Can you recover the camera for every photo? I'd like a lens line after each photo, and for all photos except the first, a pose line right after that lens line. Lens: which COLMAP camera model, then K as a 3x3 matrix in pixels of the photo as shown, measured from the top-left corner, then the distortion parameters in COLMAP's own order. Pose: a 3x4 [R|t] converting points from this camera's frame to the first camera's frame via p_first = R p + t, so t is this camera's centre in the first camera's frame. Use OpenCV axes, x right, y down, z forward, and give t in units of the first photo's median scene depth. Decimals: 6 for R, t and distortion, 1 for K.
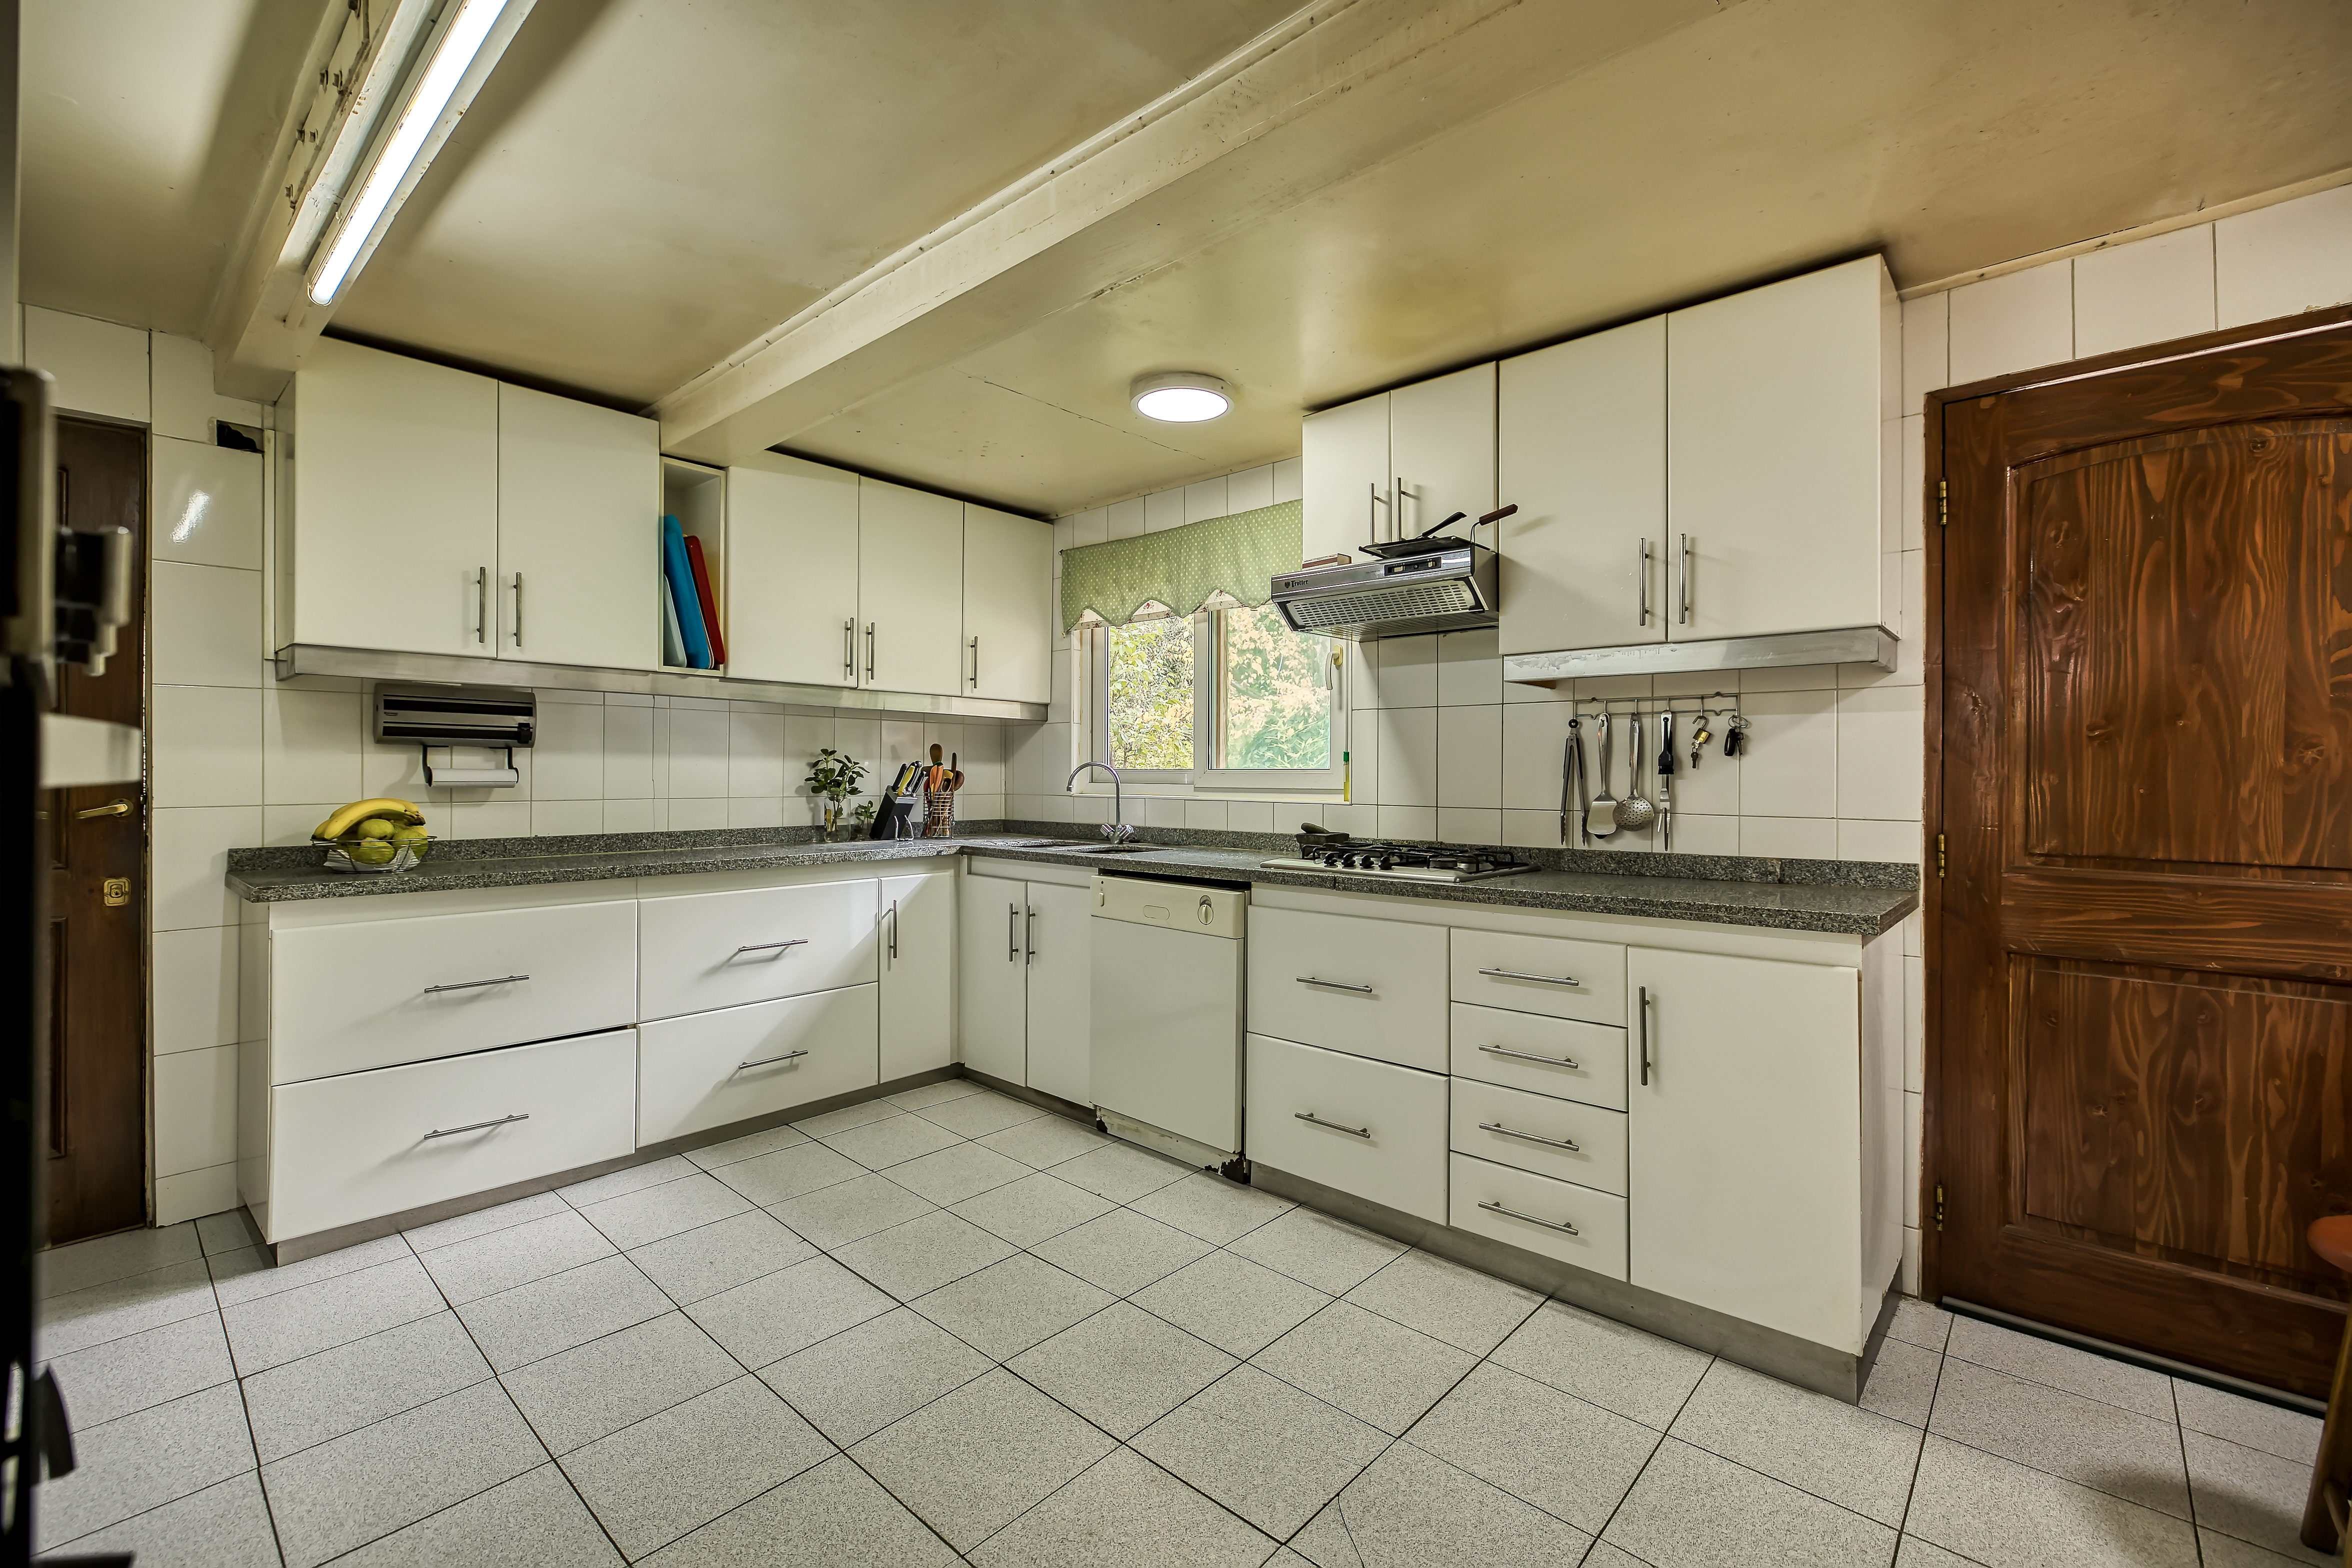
lens RADIAL K [[1001.0, 0, 1165.0], [0, 1001.0, 772.0], [0, 0, 1]] dist [-0.000099, -0.000465]
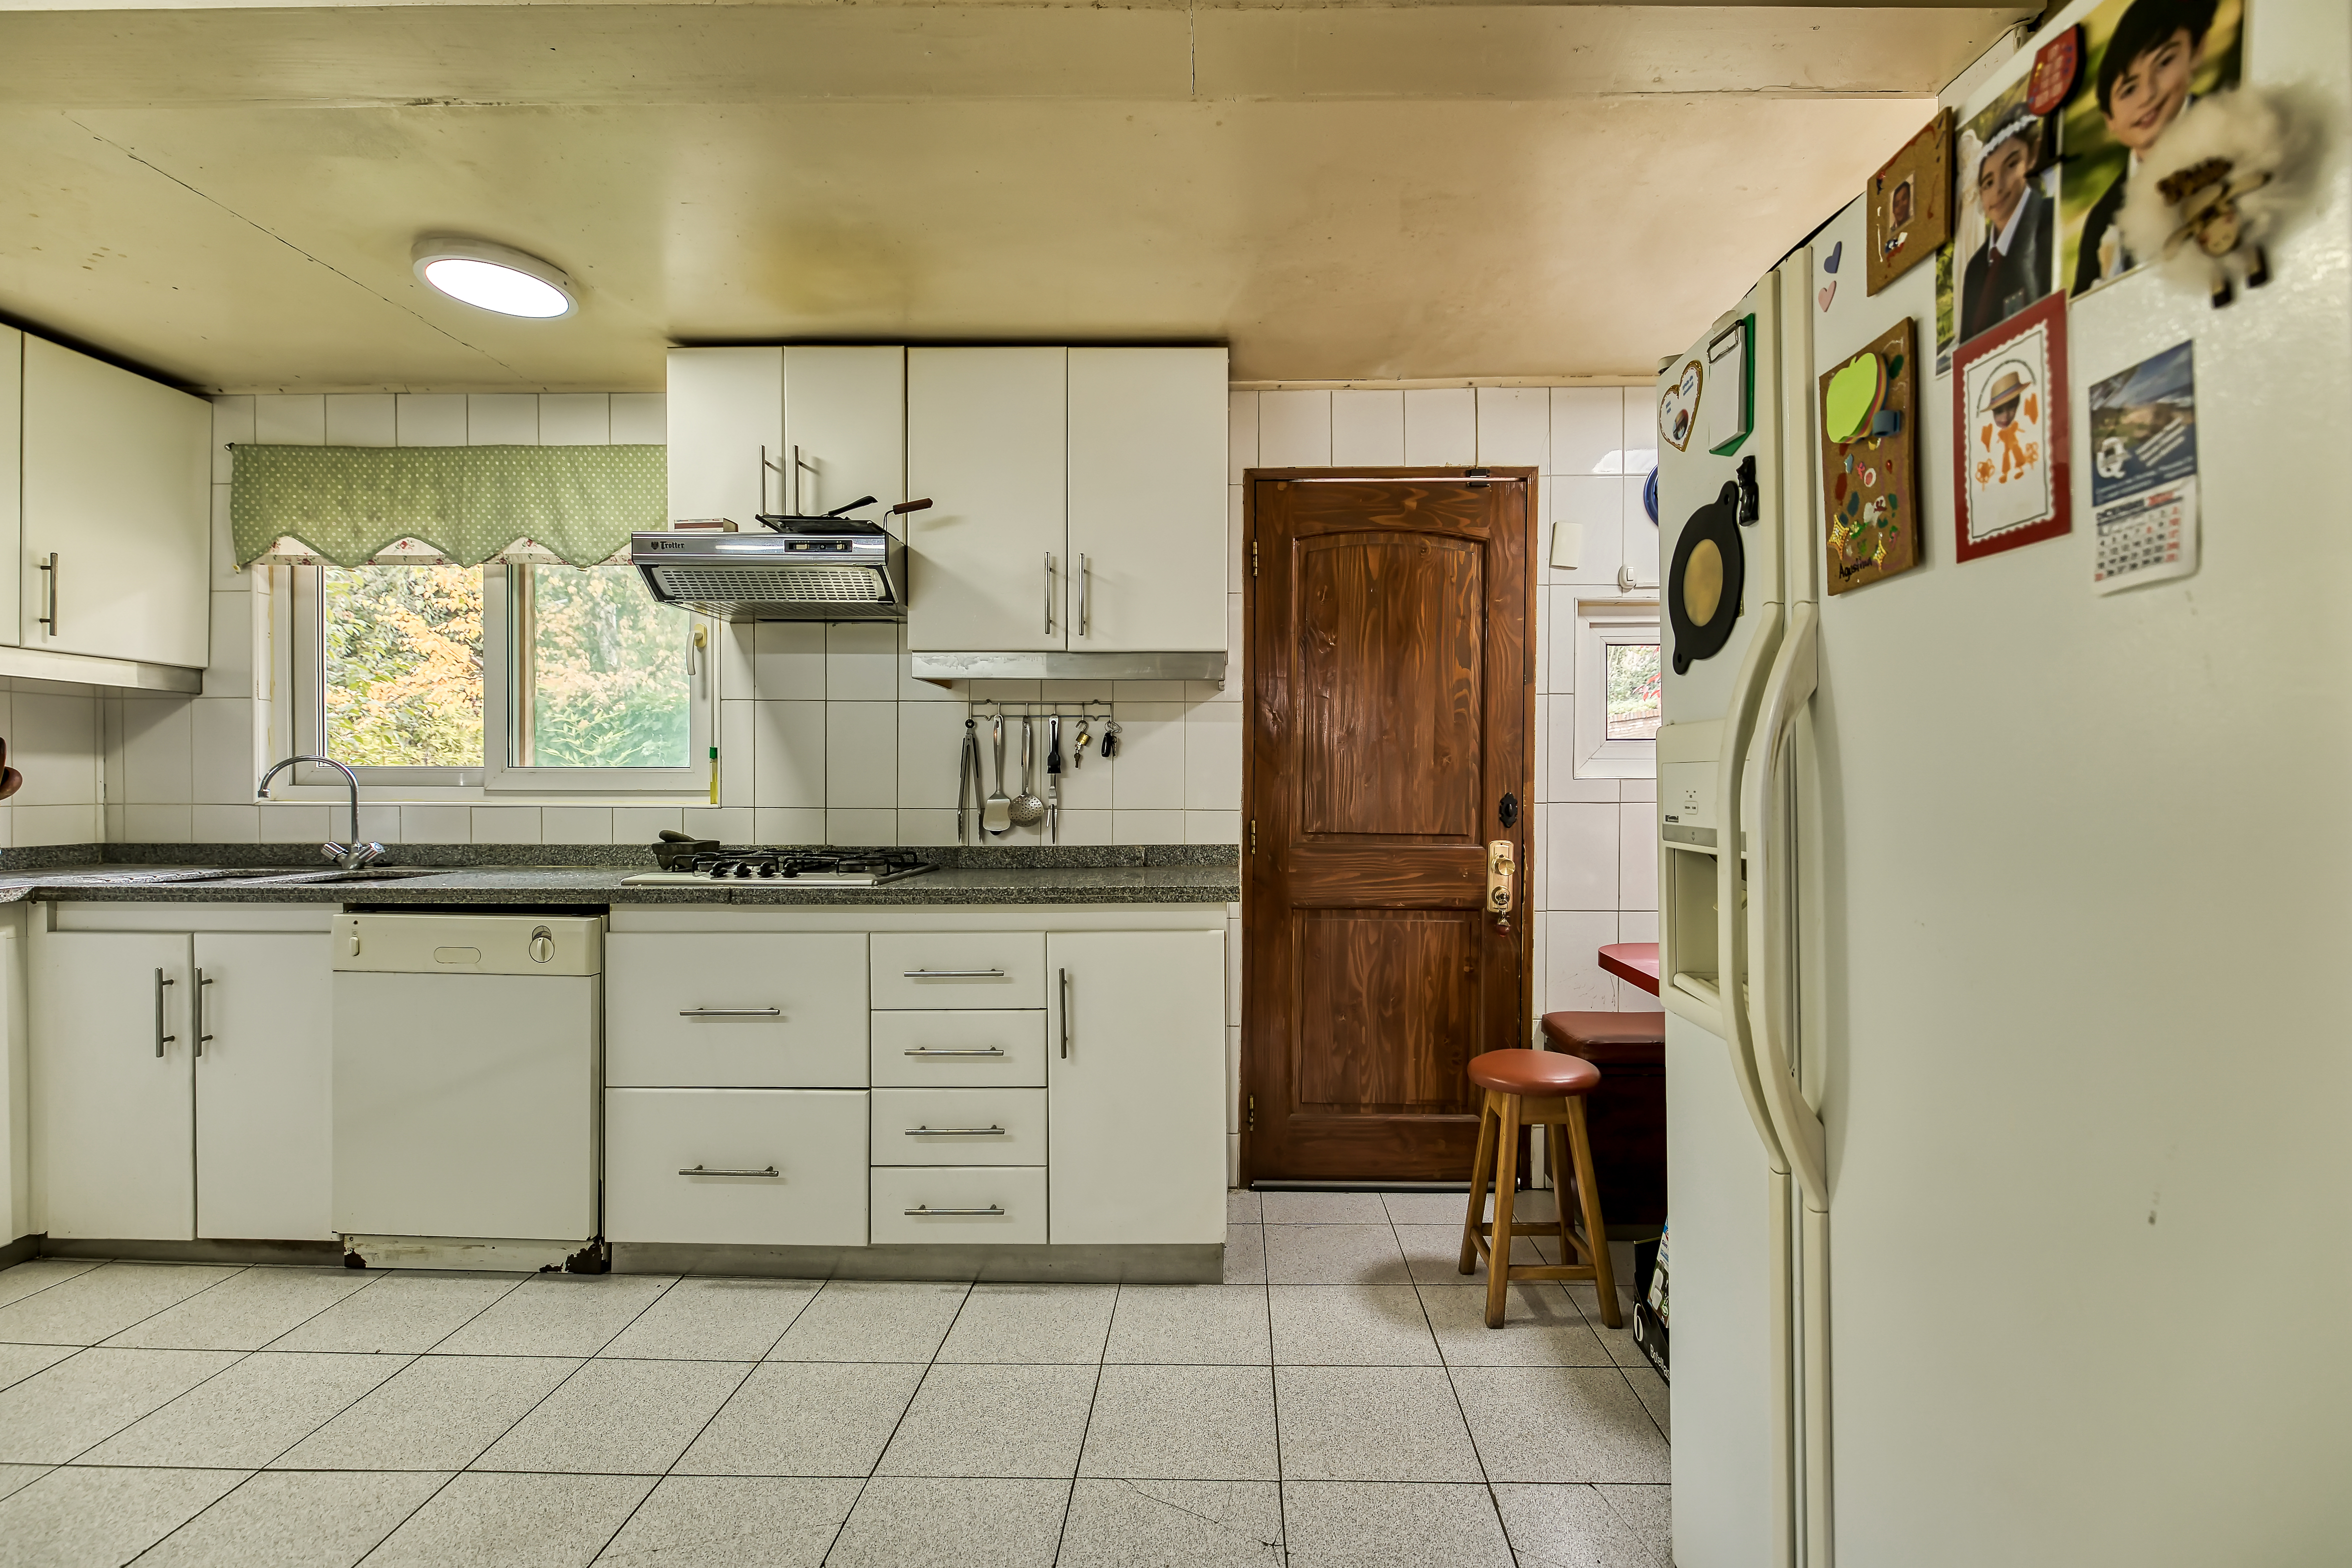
lens RADIAL K [[1035.1, 0, 1187.7], [0, 1035.1, 794.6], [0, 0, 1]] dist [-0.001281, -0.000211]
pose [[0.745460, -0.010133, 0.666473, -0.135362], [-0.001120, 0.999864, 0.016455, 0.006667], [-0.666549, -0.013013, 0.745347, 0.062933]]
